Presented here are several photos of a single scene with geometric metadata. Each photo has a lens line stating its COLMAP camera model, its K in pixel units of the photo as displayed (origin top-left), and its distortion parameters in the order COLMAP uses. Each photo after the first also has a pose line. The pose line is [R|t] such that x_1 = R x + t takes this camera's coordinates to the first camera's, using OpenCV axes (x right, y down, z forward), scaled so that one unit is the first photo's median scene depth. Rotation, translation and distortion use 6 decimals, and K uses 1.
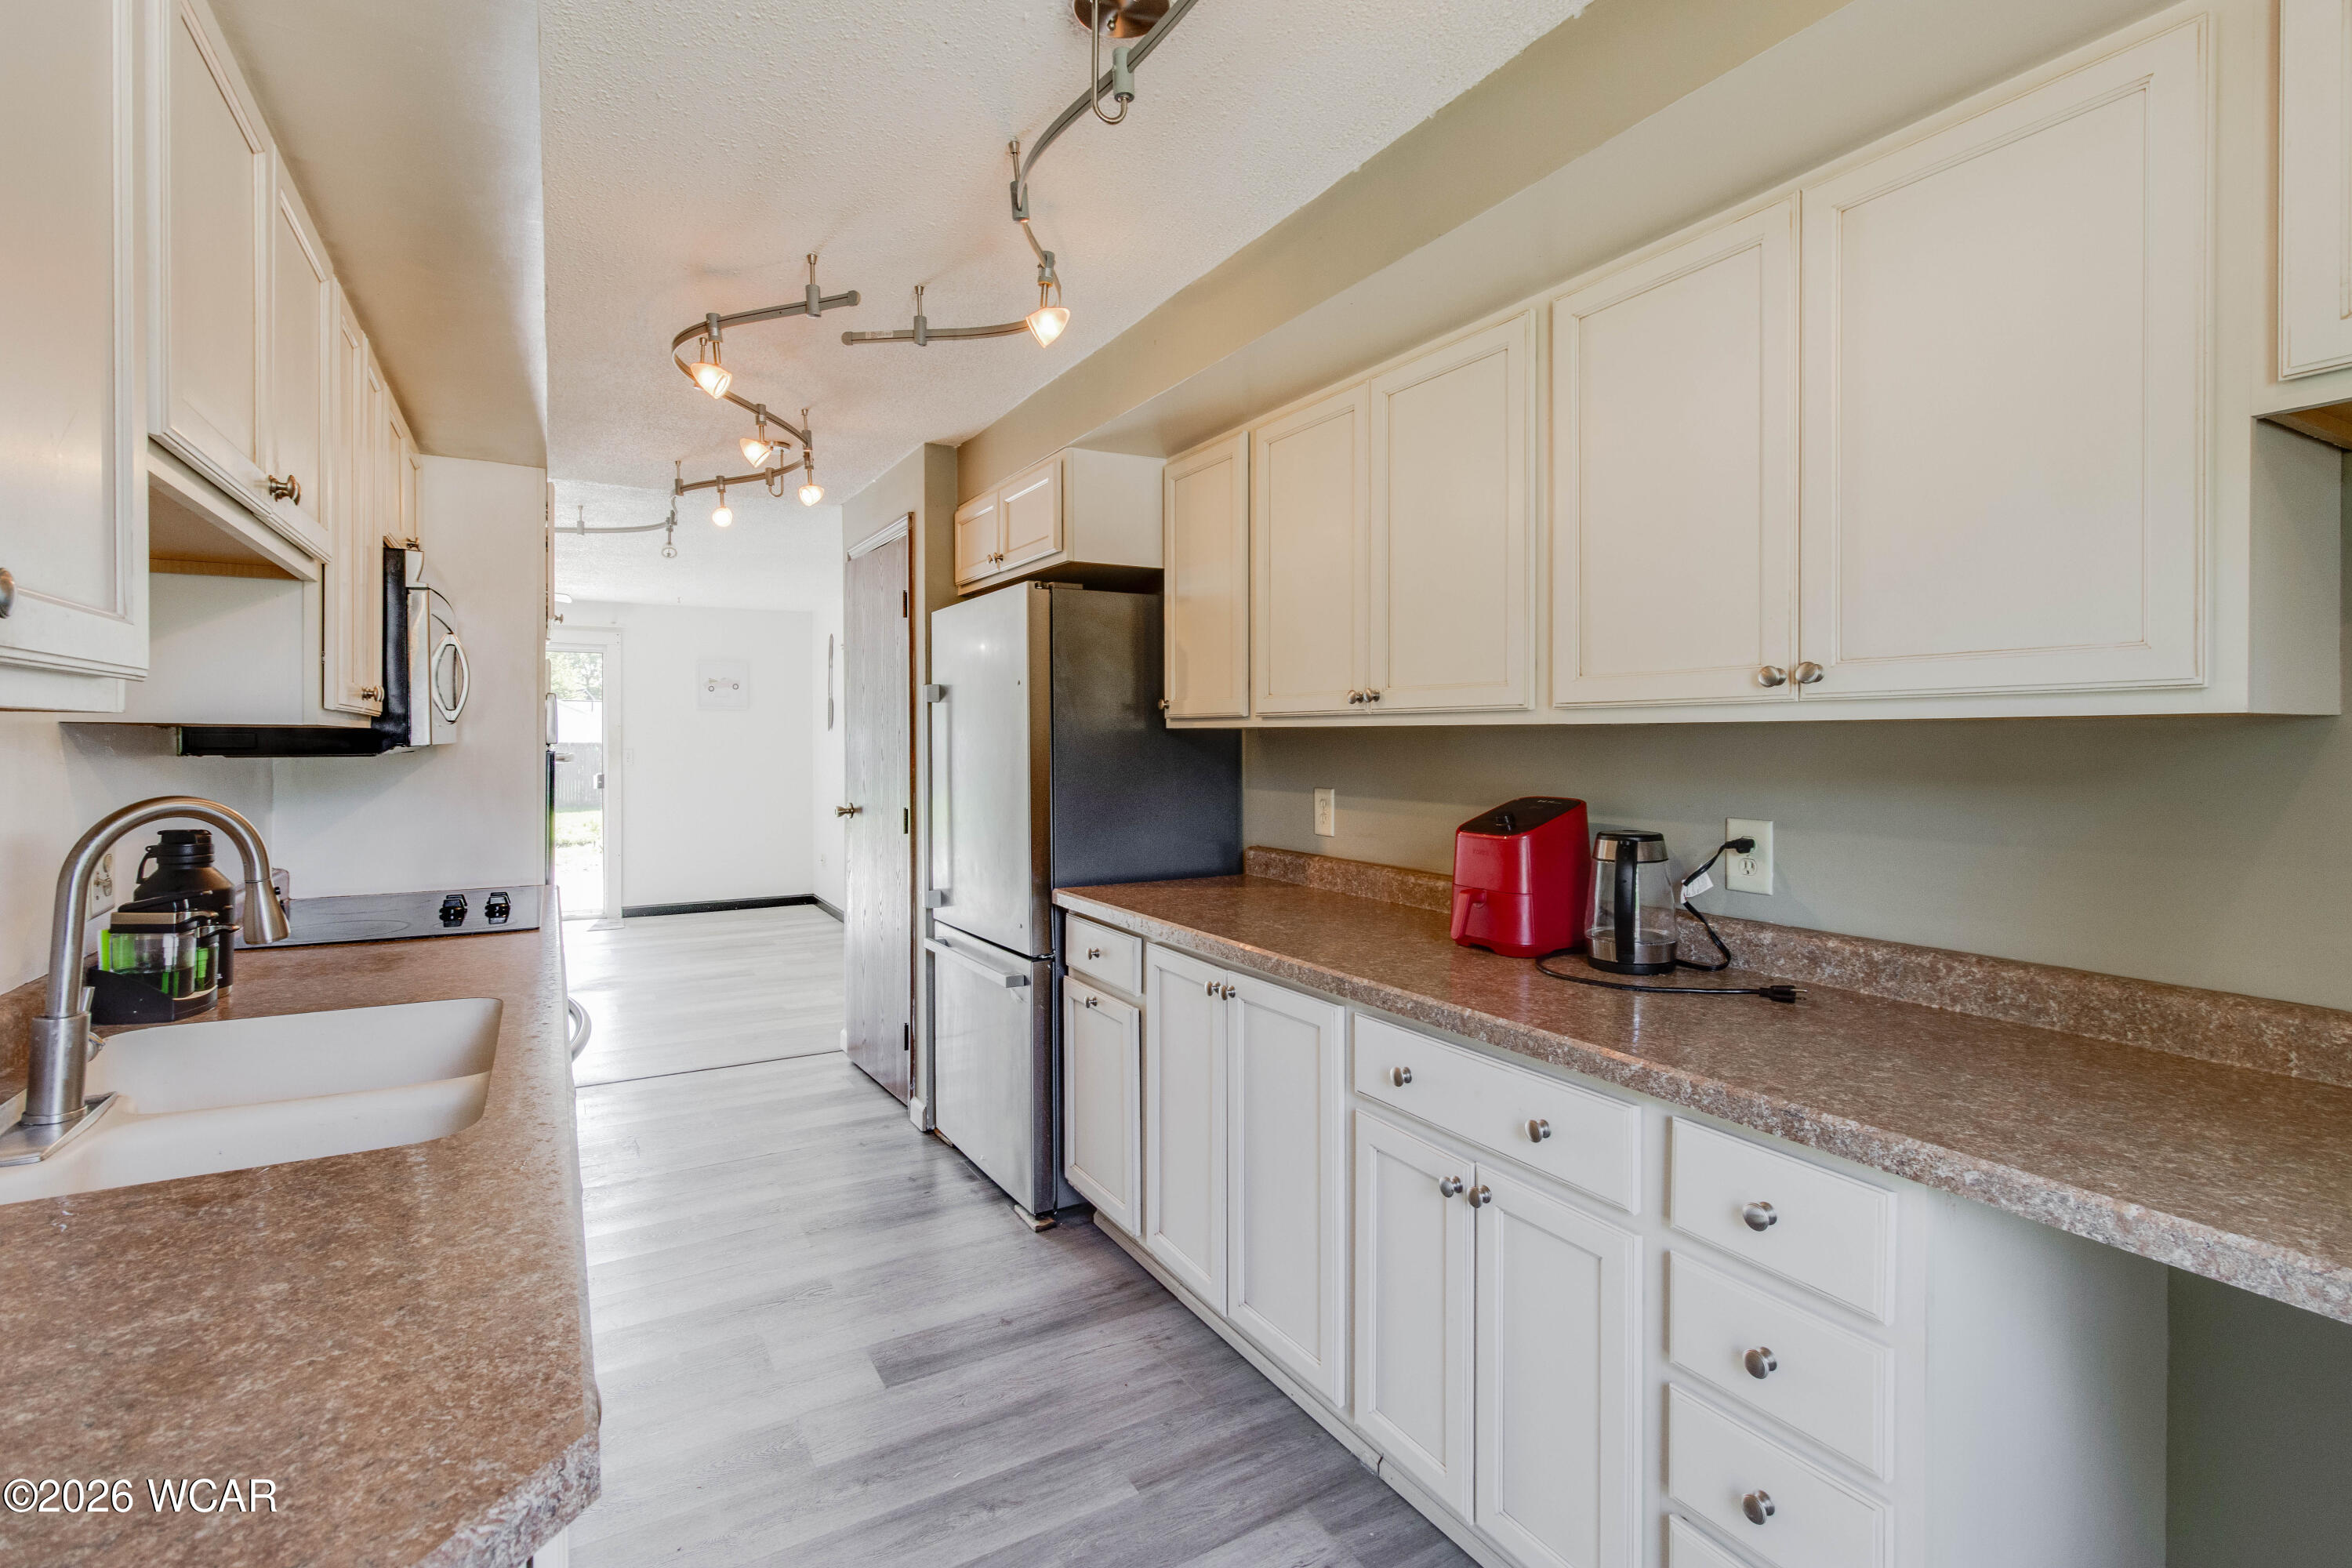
lens RADIAL K [[1098.5, 0, 1186.1], [0, 1098.5, 750.0], [0, 0, 1]] dist [0.000610, 0.000304]
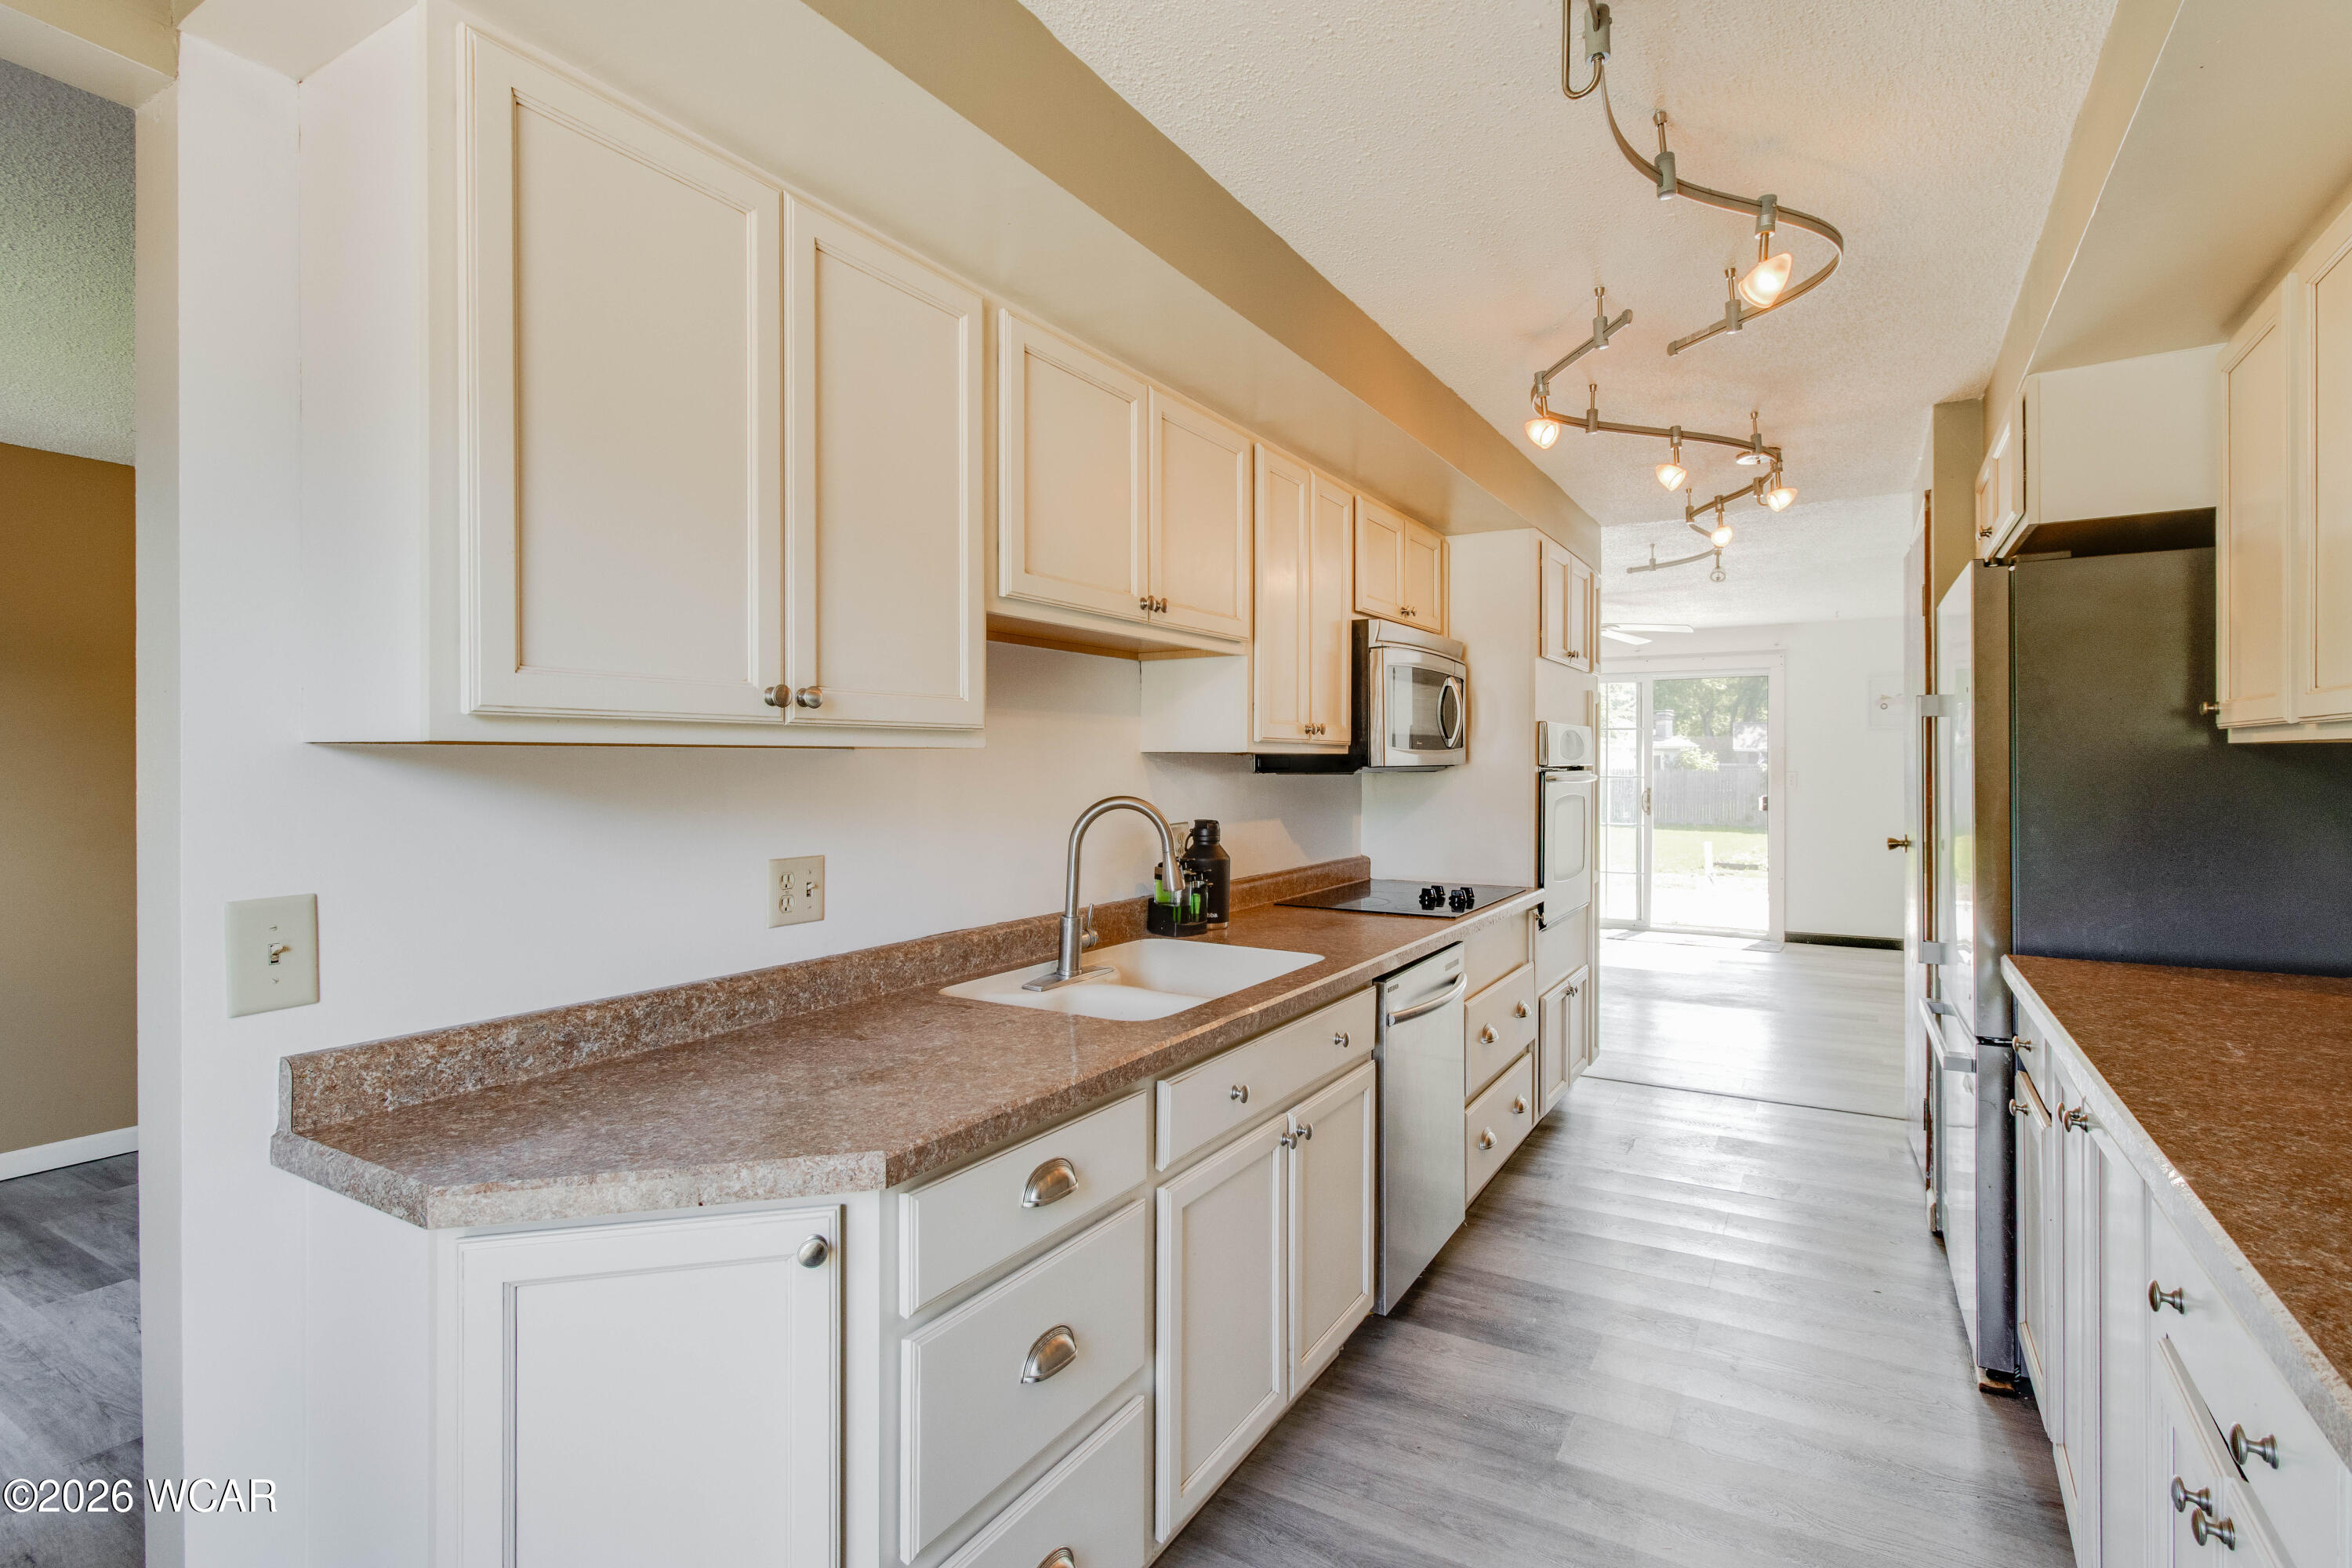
lens RADIAL K [[1098.5, 0, 1173.4], [0, 1098.5, 770.9], [0, 0, 1]] dist [0.000610, 0.000304]
pose [[0.491244, 0.005404, -0.871005, 0.262399], [-0.006968, 0.999973, 0.002275, -0.000136], [0.870994, 0.004951, 0.491268, 0.113362]]
